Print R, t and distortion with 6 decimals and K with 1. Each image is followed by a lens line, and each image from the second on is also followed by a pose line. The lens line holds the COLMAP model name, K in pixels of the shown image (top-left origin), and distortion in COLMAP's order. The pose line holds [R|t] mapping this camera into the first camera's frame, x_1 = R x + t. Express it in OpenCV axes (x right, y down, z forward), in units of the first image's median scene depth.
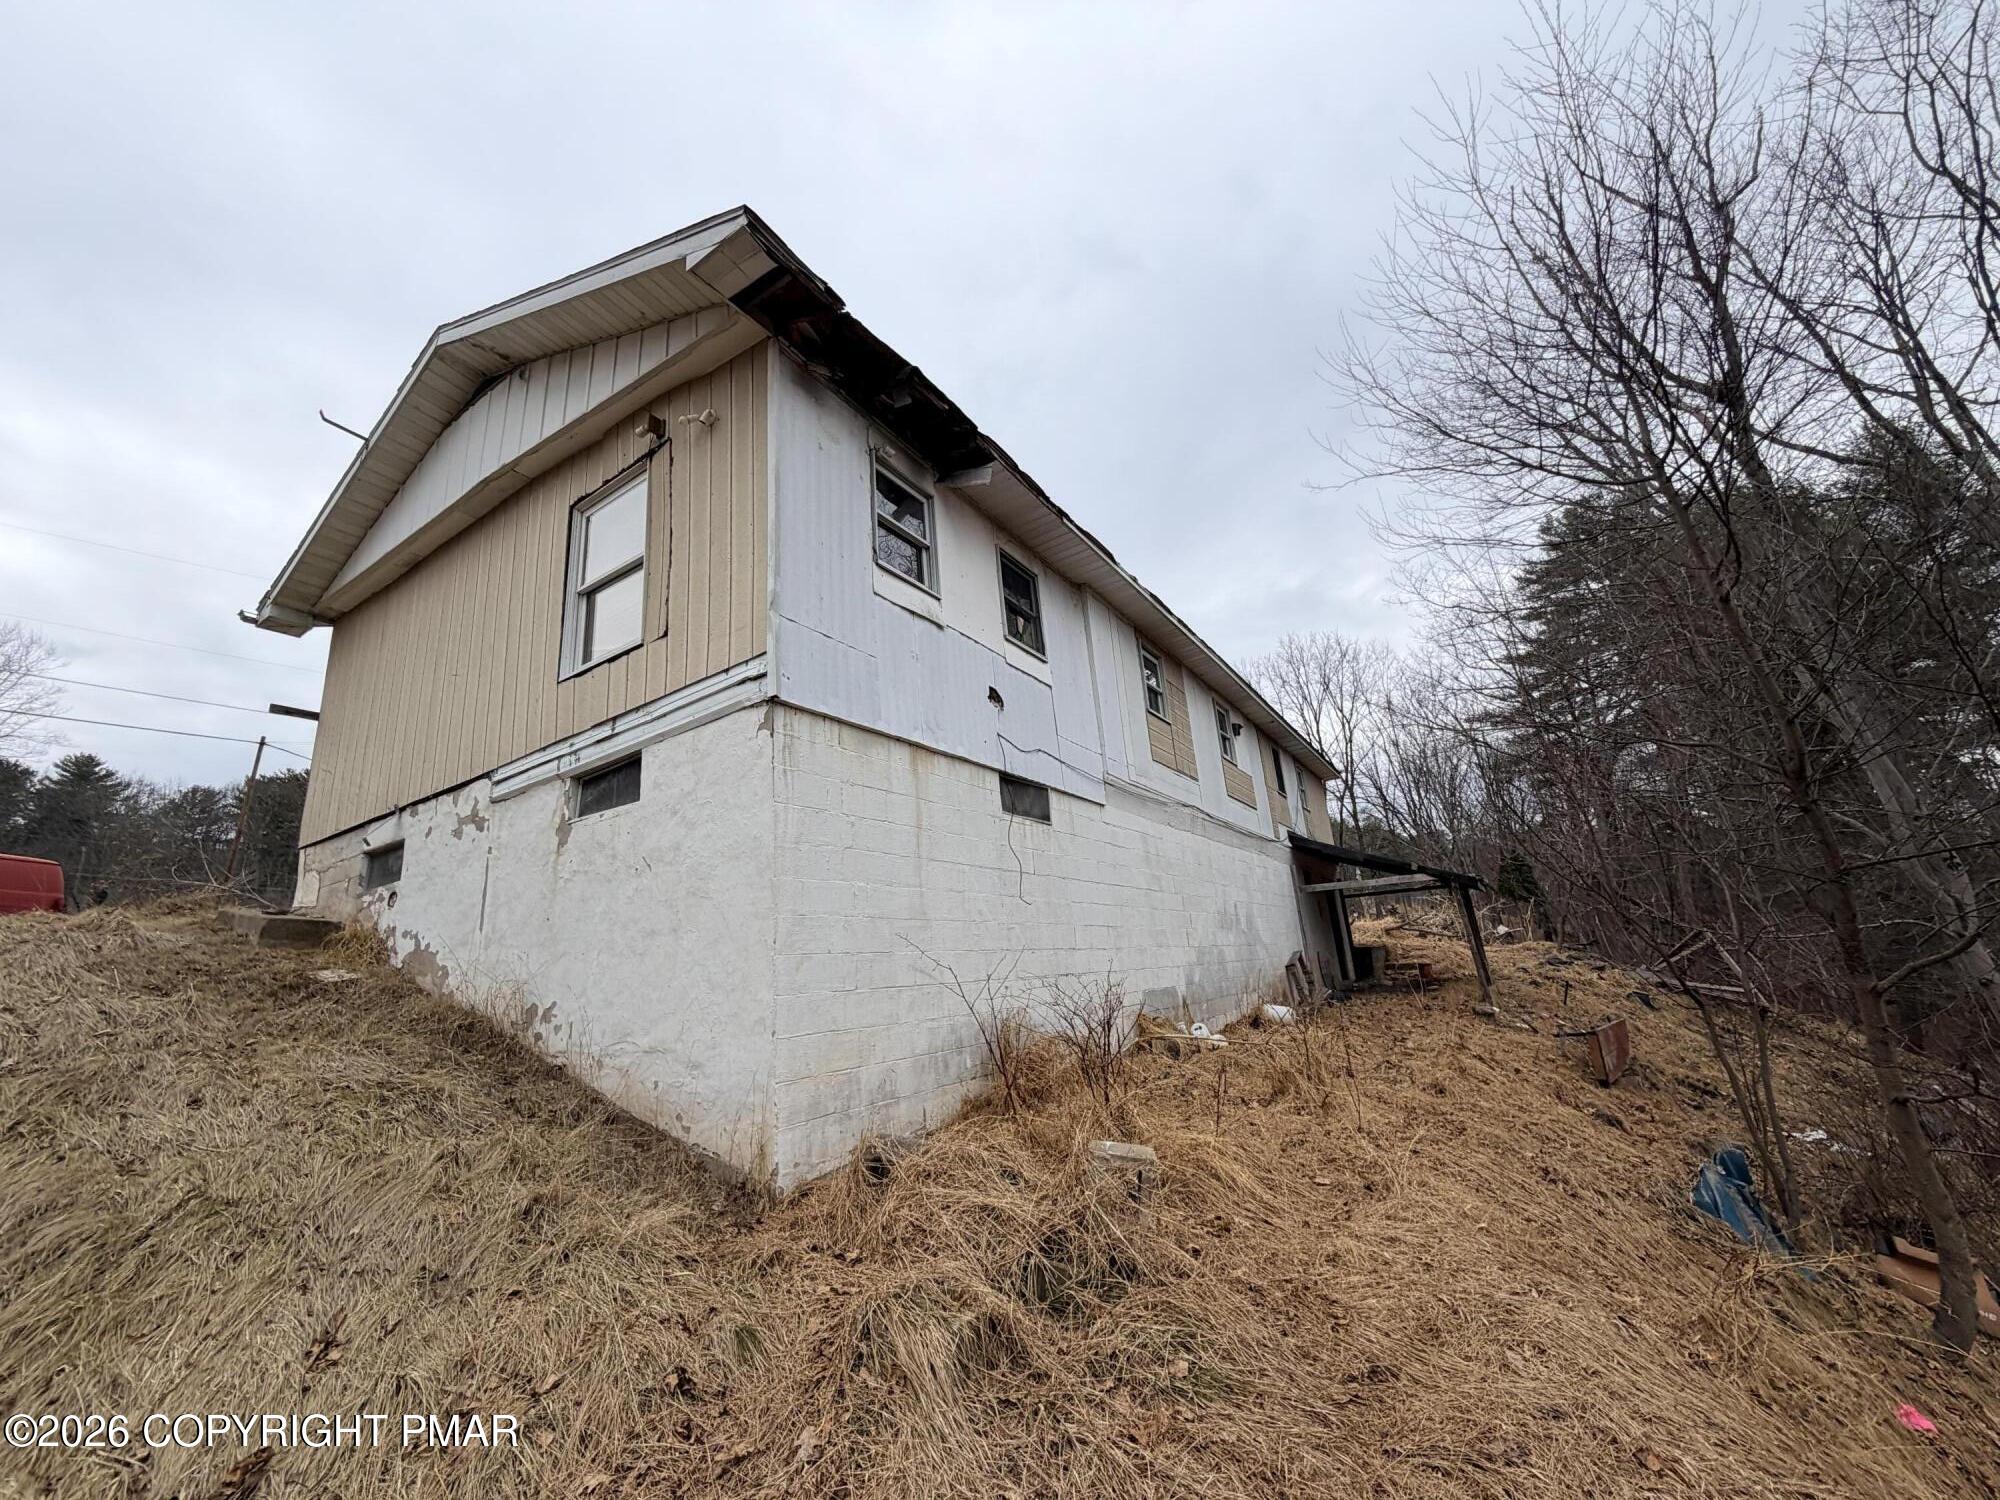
lens RADIAL K [[795.6, 0, 1005.8], [0, 795.6, 750.7], [0, 0, 1]] dist [0.000239, 0.000364]
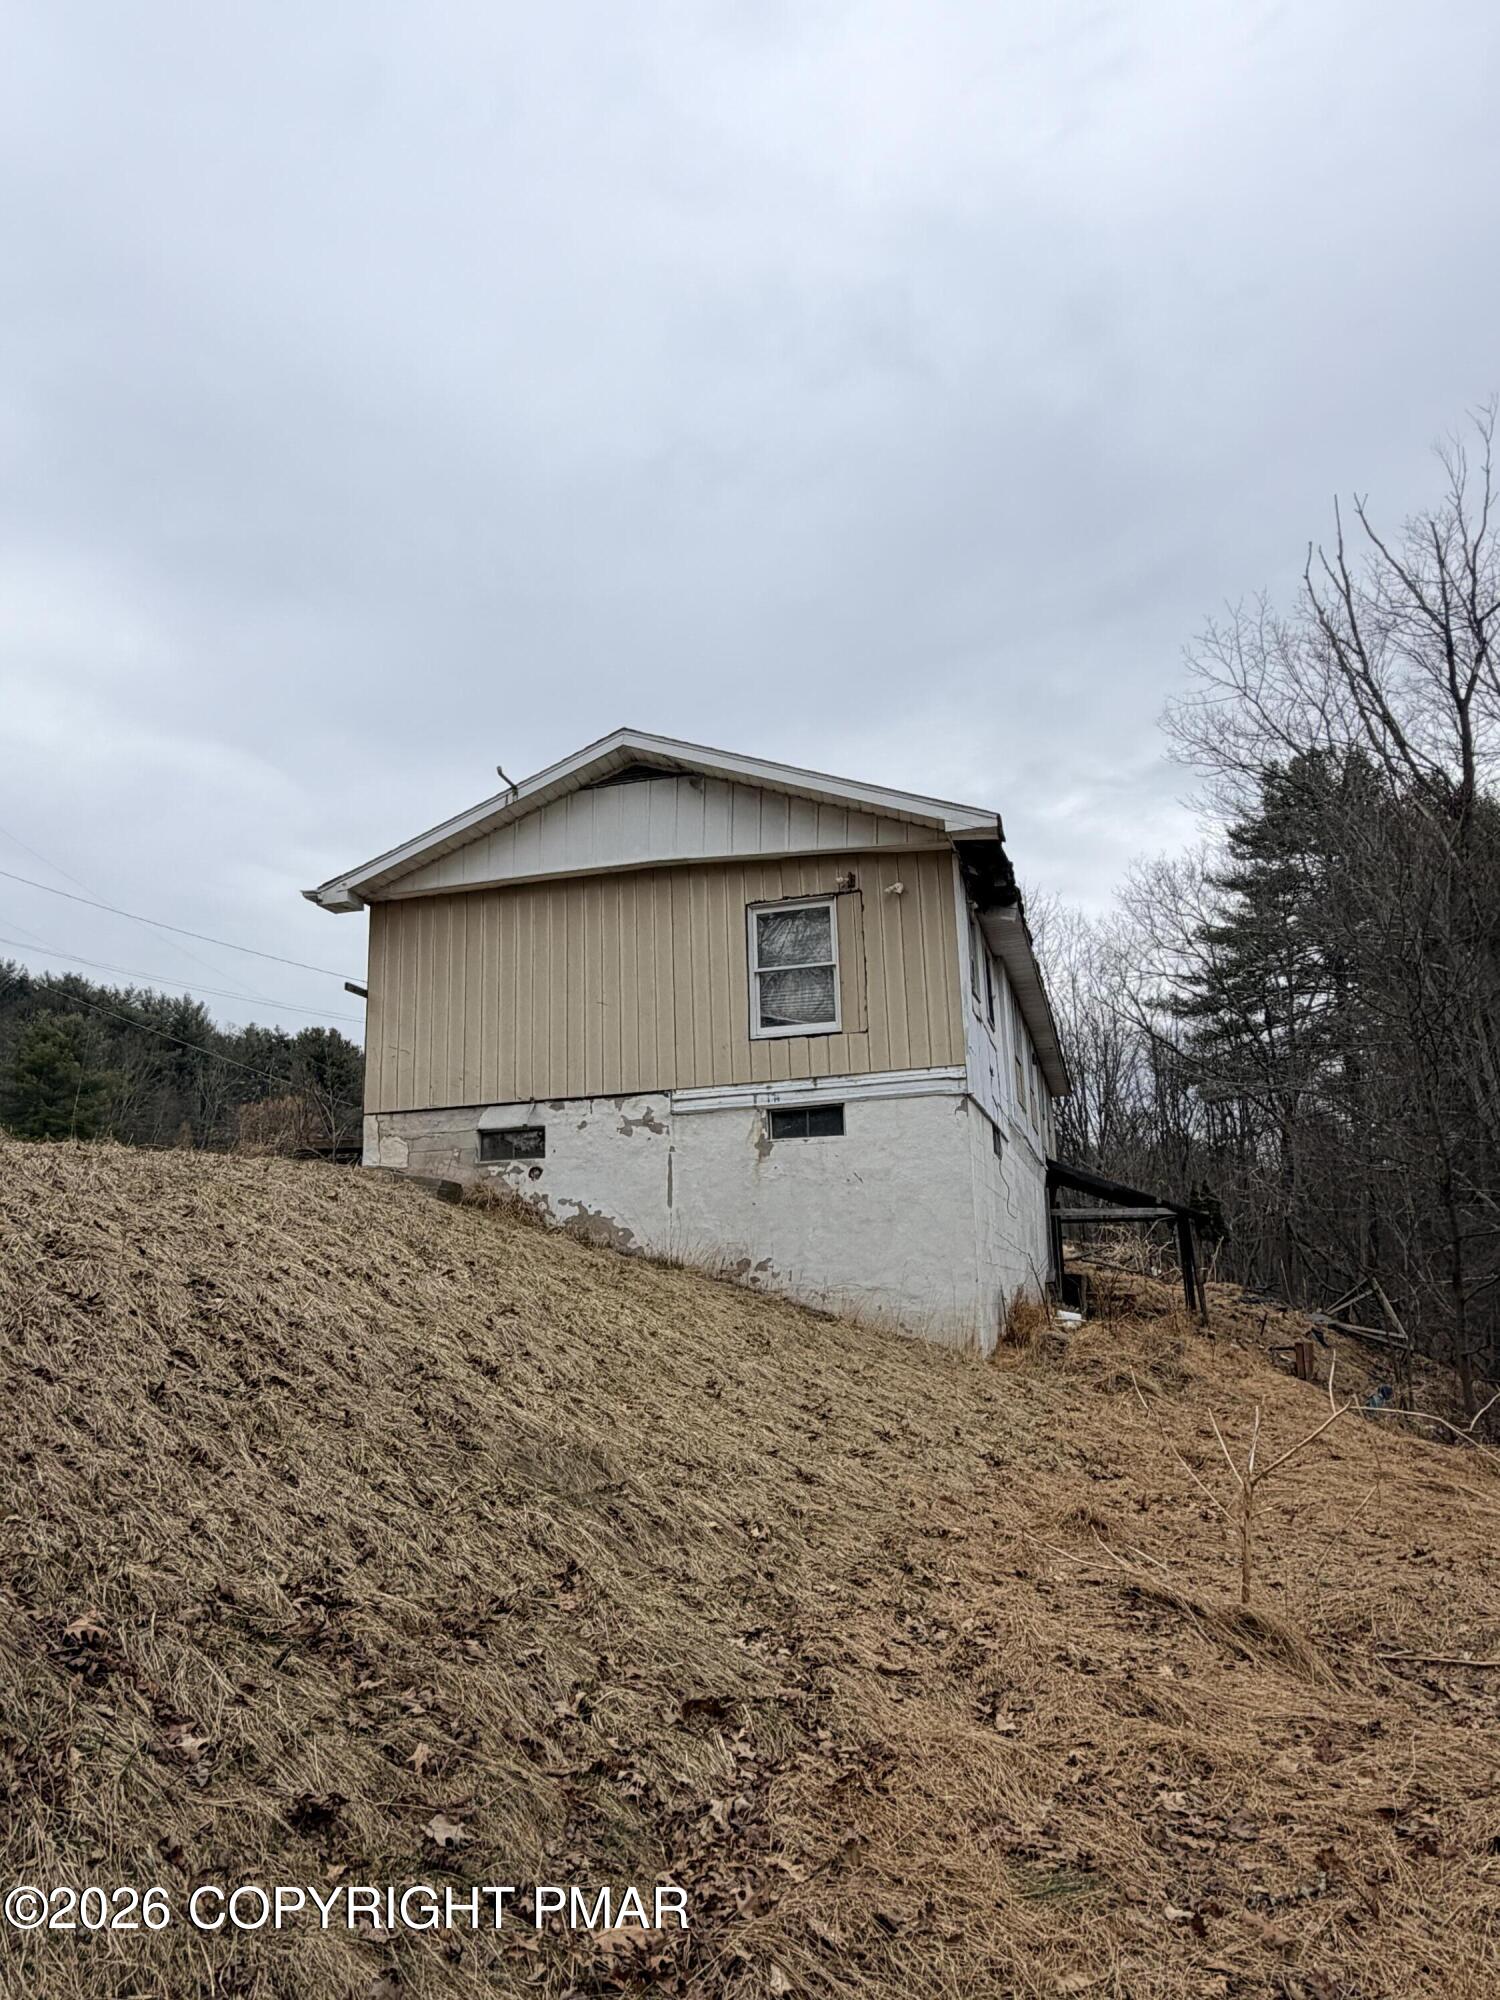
lens RADIAL K [[1286.2, 0, 737.1], [0, 1286.2, 1005.3], [0, 0, 1]] dist [-0.007046, -0.001494]
pose [[0.961155, 0.120854, 0.248144, -0.847144], [-0.131880, 0.990864, 0.028235, -0.152099], [-0.242465, -0.059864, 0.968311, -0.894176]]
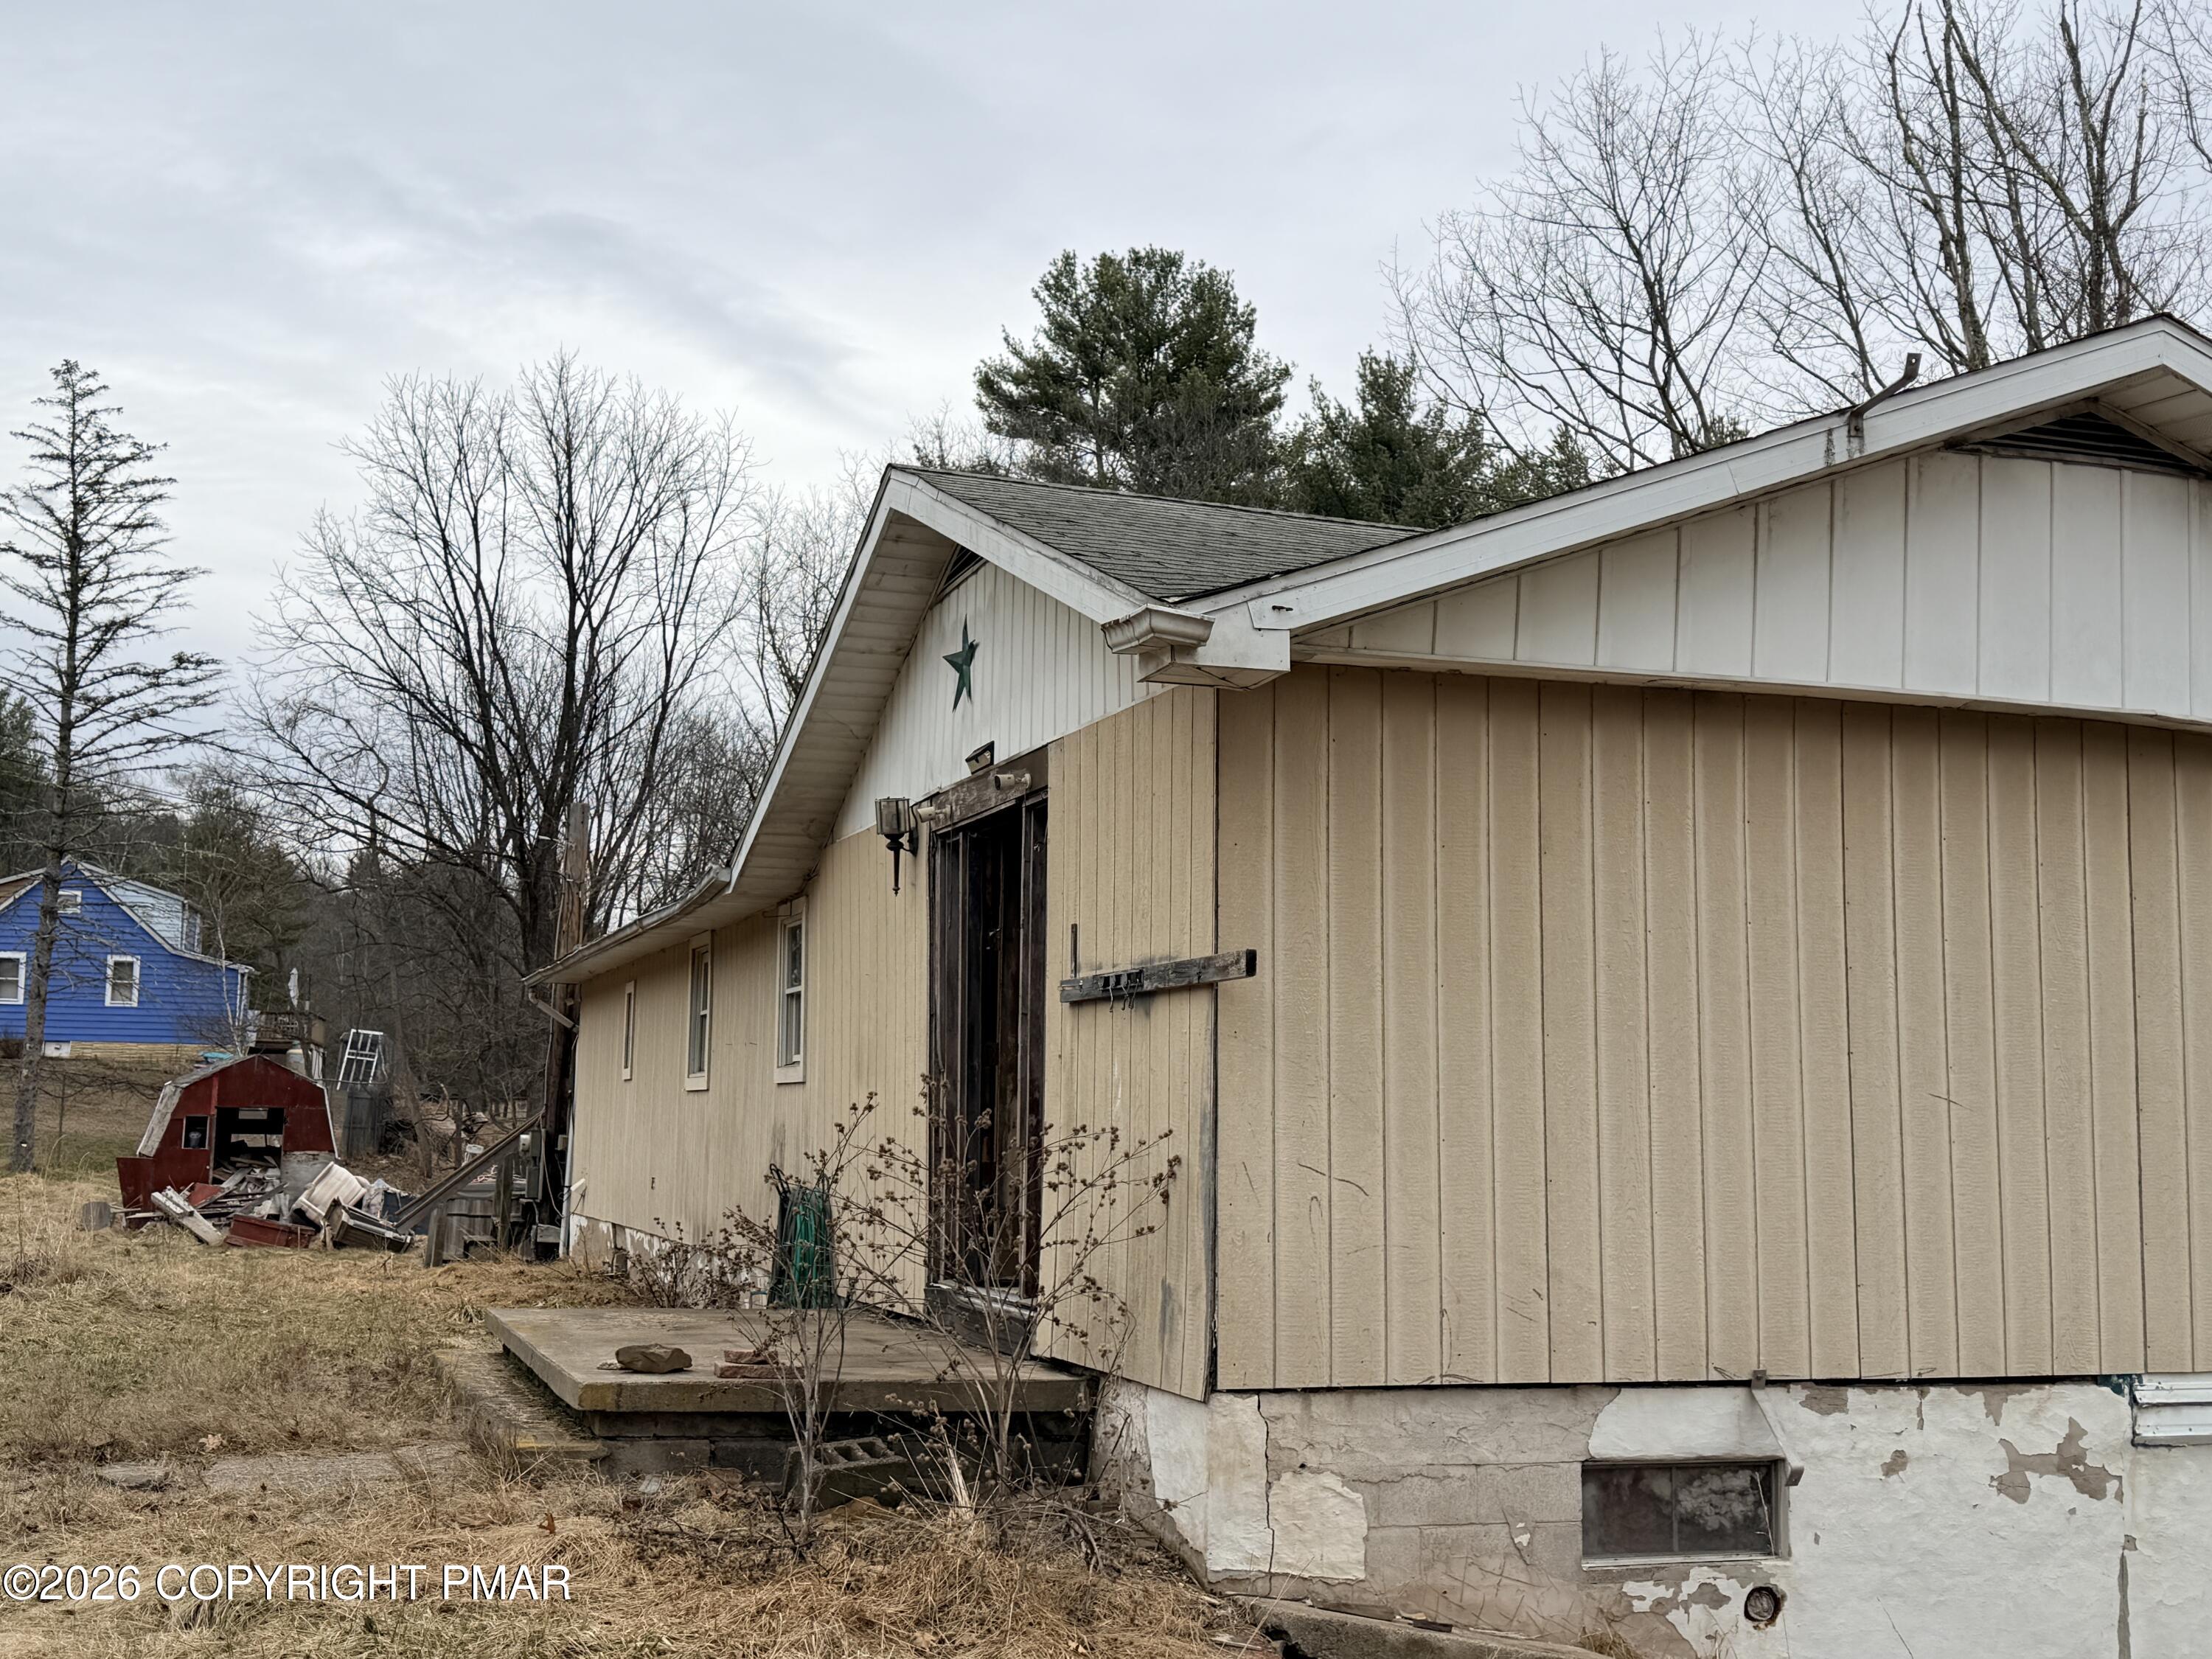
lens RADIAL K [[2515.7, 0, 1106.0], [0, 2515.7, 829.5], [0, 0, 1]] dist [0.180034, -0.411420]
pose [[0.633243, 0.189523, 0.750390, -1.769094], [-0.284683, 0.958620, -0.001875, -0.087362], [-0.719694, -0.212436, 0.660993, 0.387644]]
